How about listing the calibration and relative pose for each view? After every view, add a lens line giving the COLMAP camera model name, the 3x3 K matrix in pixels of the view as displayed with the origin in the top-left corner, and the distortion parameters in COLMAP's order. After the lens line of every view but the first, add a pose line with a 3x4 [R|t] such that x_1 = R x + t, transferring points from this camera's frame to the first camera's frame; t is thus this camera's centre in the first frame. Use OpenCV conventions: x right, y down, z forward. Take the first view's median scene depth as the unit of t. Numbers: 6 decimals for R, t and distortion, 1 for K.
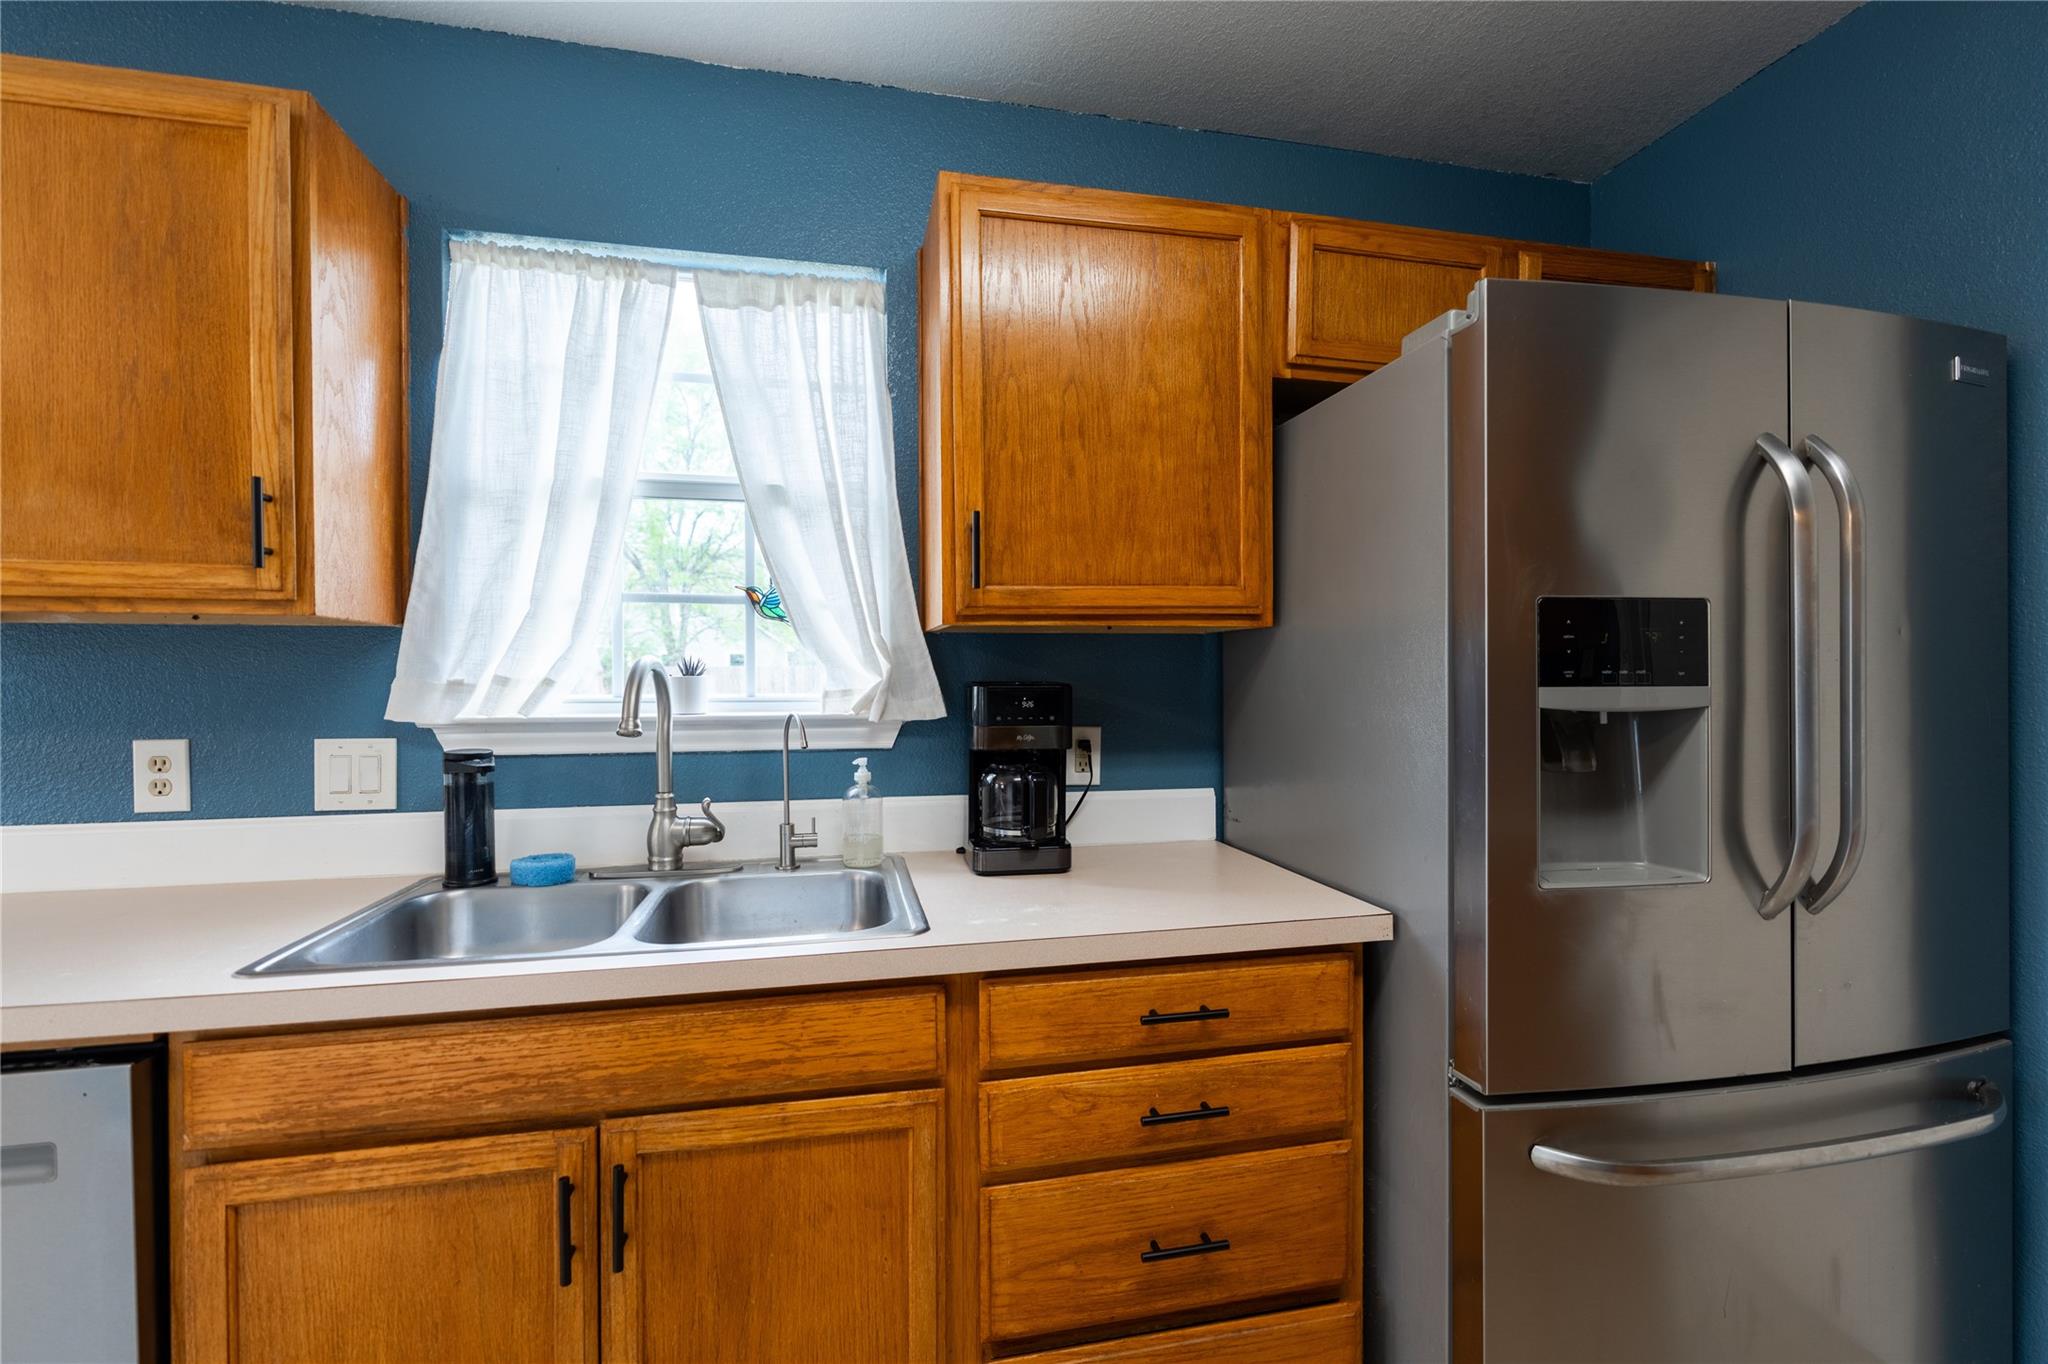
lens RADIAL K [[912.3, 0, 1034.1], [0, 912.3, 683.0], [0, 0, 1]] dist [-0.006994, 0.000446]
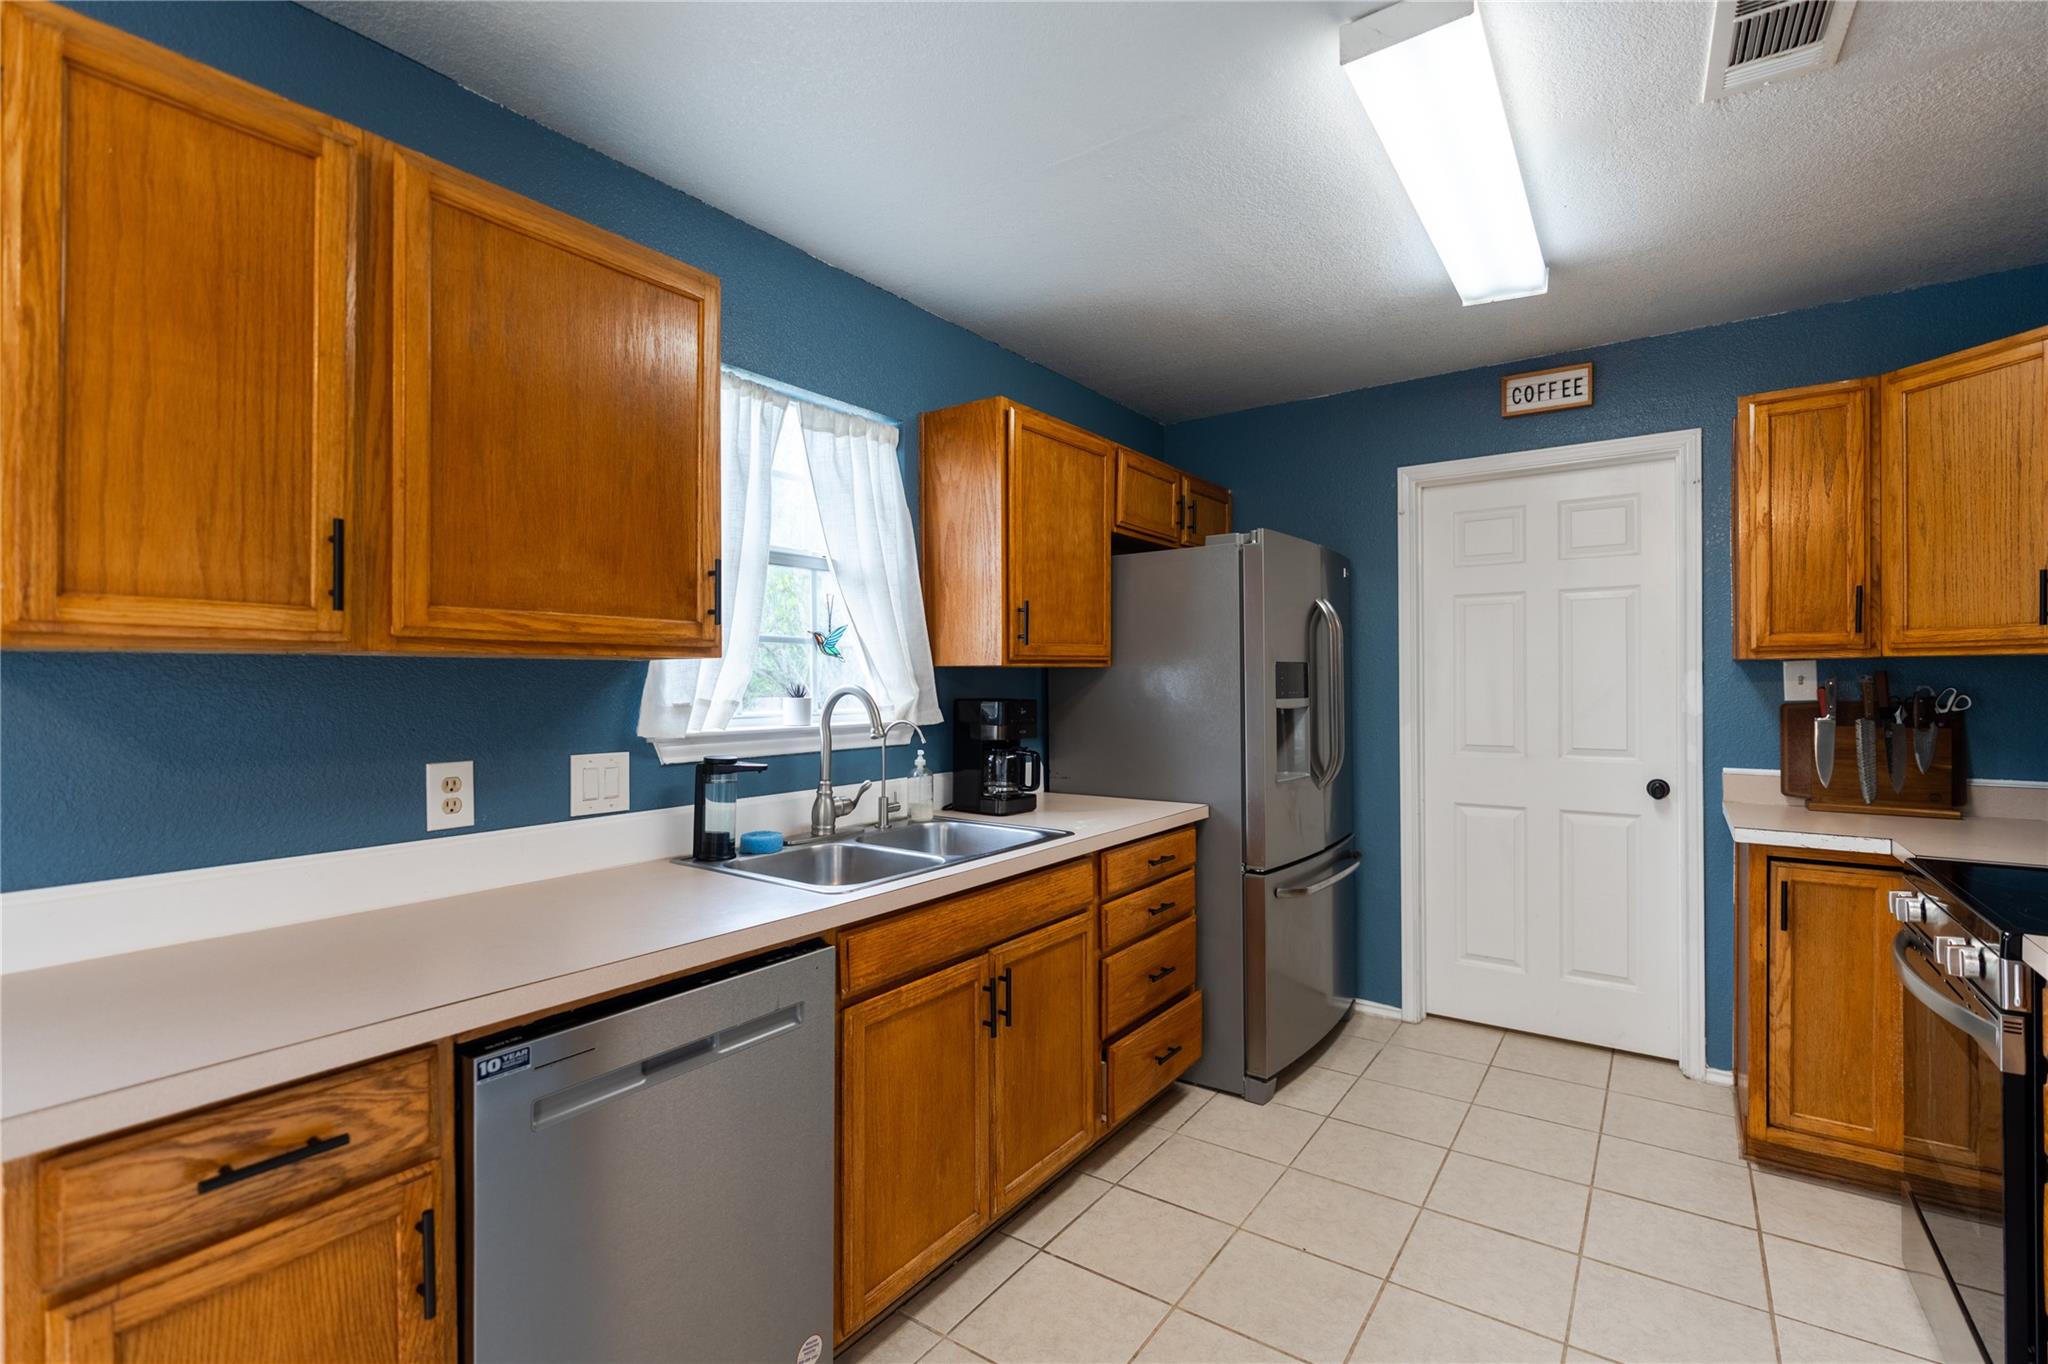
lens RADIAL K [[916.7, 0, 1024.0], [0, 916.7, 682.0], [0, 0, 1]] dist [0.000108, -0.000019]
pose [[0.750102, -0.001140, 0.661321, -1.162247], [0.004938, 0.999980, -0.003877, -0.026728], [-0.661304, 0.006174, 0.750093, -0.287349]]
